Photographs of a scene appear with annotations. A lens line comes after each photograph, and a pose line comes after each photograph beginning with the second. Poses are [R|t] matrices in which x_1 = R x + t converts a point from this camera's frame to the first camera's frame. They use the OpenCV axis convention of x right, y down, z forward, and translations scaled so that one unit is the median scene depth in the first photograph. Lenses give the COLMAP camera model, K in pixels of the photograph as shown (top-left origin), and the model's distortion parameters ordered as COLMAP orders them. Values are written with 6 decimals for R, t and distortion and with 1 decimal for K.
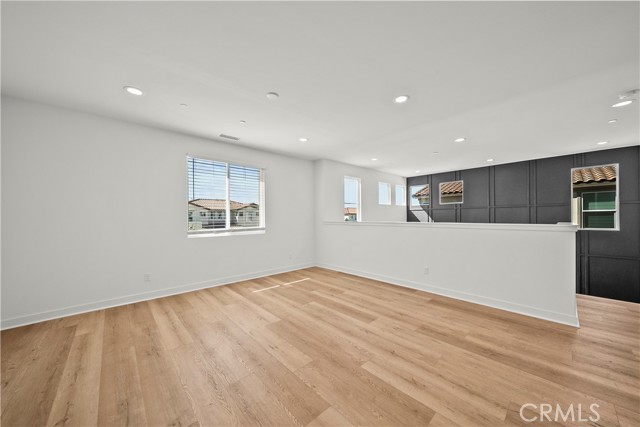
lens RADIAL K [[225.4, 0, 323.0], [0, 225.4, 217.1], [0, 0, 1]] dist [-0.000753, -0.000449]
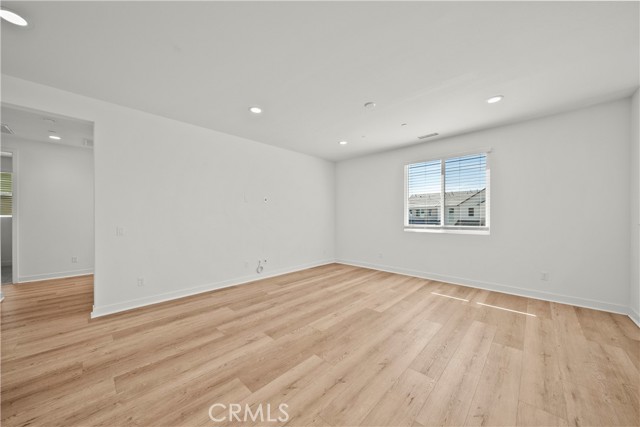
lens RADIAL K [[225.4, 0, 323.0], [0, 225.4, 217.1], [0, 0, 1]] dist [-0.000753, -0.000449]
pose [[0.062086, 0.012404, -0.997994, 0.676121], [0.002828, 0.999917, 0.012604, -0.001123], [0.998067, -0.003605, 0.062046, 0.536633]]
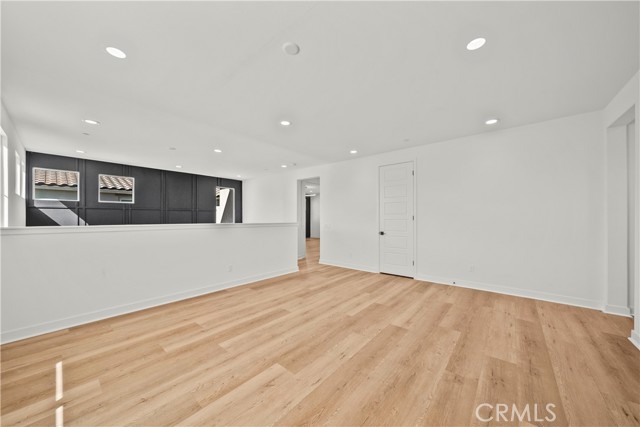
lens RADIAL K [[225.4, 0, 323.0], [0, 225.4, 217.1], [0, 0, 1]] dist [-0.000753, -0.000449]
pose [[-0.122205, 0.010057, 0.992454, -0.727031], [0.000893, 0.999949, -0.010023, 0.006211], [-0.992504, -0.000338, -0.122208, 0.758923]]
